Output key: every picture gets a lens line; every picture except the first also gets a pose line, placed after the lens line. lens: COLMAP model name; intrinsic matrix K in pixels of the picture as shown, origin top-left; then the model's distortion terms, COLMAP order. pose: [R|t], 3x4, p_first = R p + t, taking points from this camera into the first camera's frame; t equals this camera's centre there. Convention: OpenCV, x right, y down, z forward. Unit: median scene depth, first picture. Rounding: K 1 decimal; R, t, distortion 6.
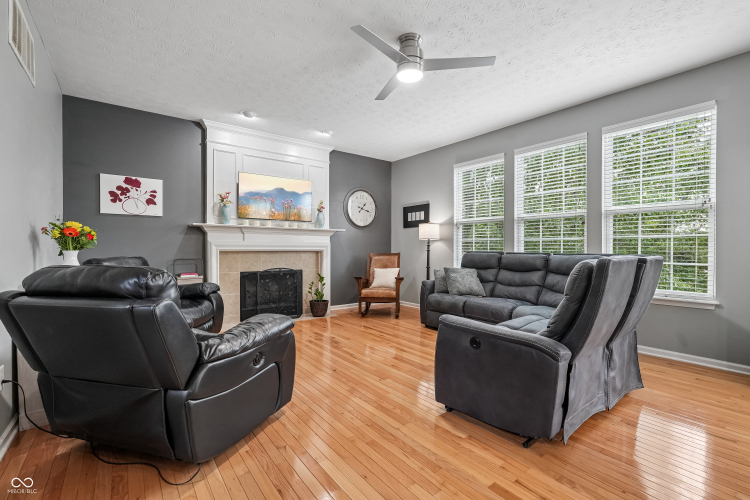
lens RADIAL K [[331.8, 0, 373.9], [0, 331.8, 249.7], [0, 0, 1]] dist [-0.007714, 0.003310]
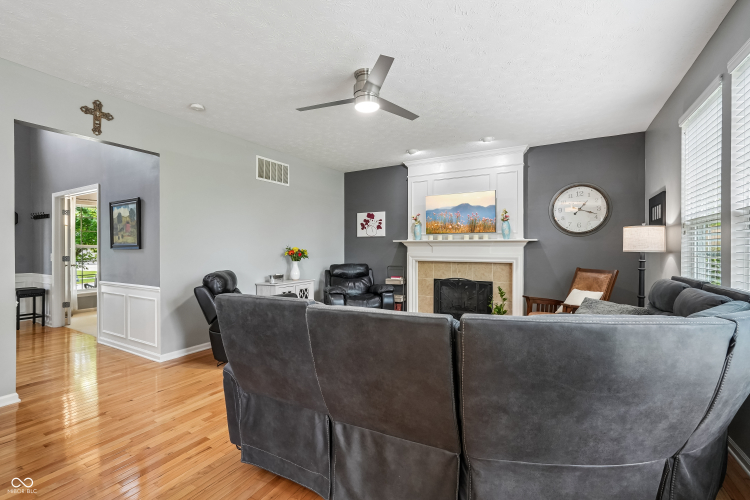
lens RADIAL K [[331.8, 0, 376.2], [0, 331.8, 249.3], [0, 0, 1]] dist [-0.007714, 0.003310]
pose [[0.396125, 0.002289, -0.918194, 0.628119], [-0.003510, 0.999993, 0.000979, -0.040422], [0.918190, 0.002835, 0.396130, 0.347336]]
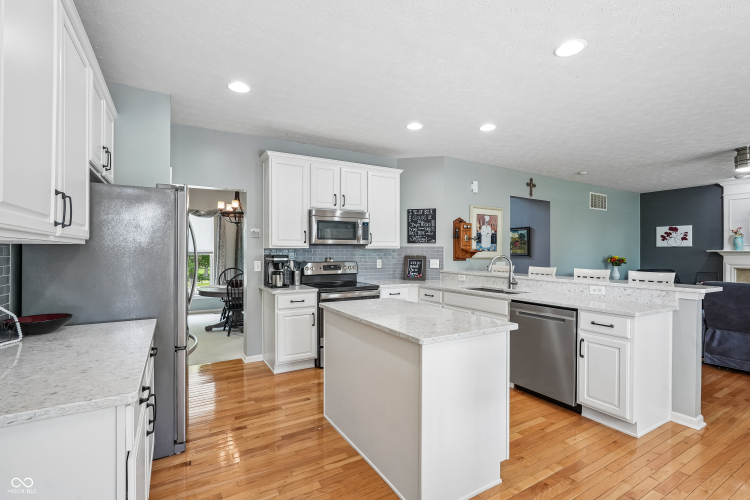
lens RADIAL K [[331.8, 0, 368.2], [0, 331.8, 249.9], [0, 0, 1]] dist [-0.007714, 0.003310]
pose [[-0.120825, -0.004330, -0.992664, 1.135969], [-0.006572, 0.999972, -0.003562, -0.060012], [0.992652, 0.006094, -0.120850, -0.408694]]
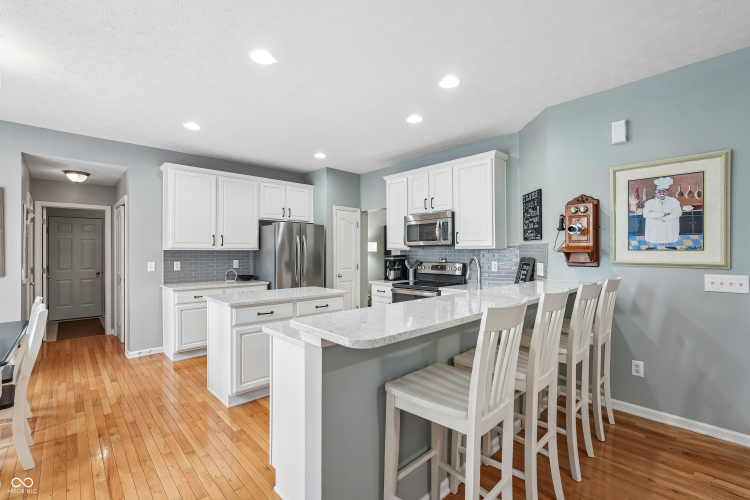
lens RADIAL K [[331.8, 0, 369.6], [0, 331.8, 252.3], [0, 0, 1]] dist [-0.007714, 0.003310]
pose [[-0.993664, 0.000867, -0.112389, 0.412652], [0.000503, 0.999995, 0.003266, -0.061846], [0.112391, 0.003188, -0.993659, 0.468966]]
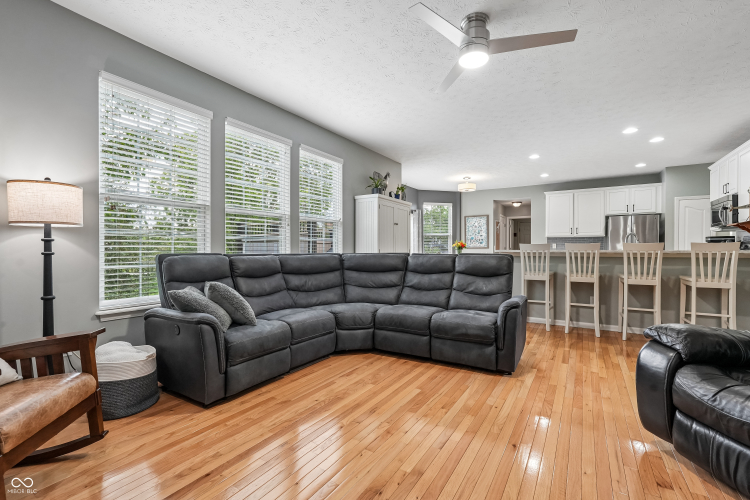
lens RADIAL K [[331.8, 0, 374.3], [0, 331.8, 250.6], [0, 0, 1]] dist [-0.007714, 0.003310]
pose [[-0.351117, -0.008357, 0.936294, -0.381601], [-0.005363, 0.999962, 0.006914, -0.007033], [-0.936316, -0.002594, -0.351148, 0.919158]]
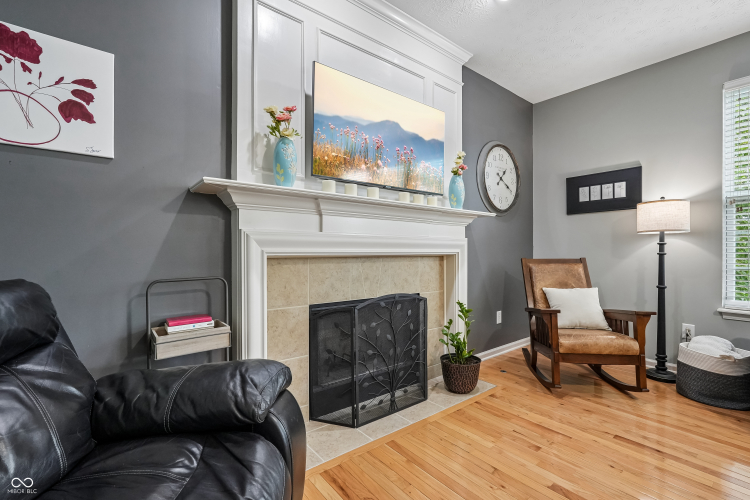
lens RADIAL K [[331.8, 0, 377.5], [0, 331.8, 250.9], [0, 0, 1]] dist [-0.007714, 0.003310]
pose [[0.999842, -0.001449, 0.017726, -0.332440], [0.001530, 0.999988, -0.004558, -0.000616], [-0.017719, 0.004584, 0.999833, 0.586345]]
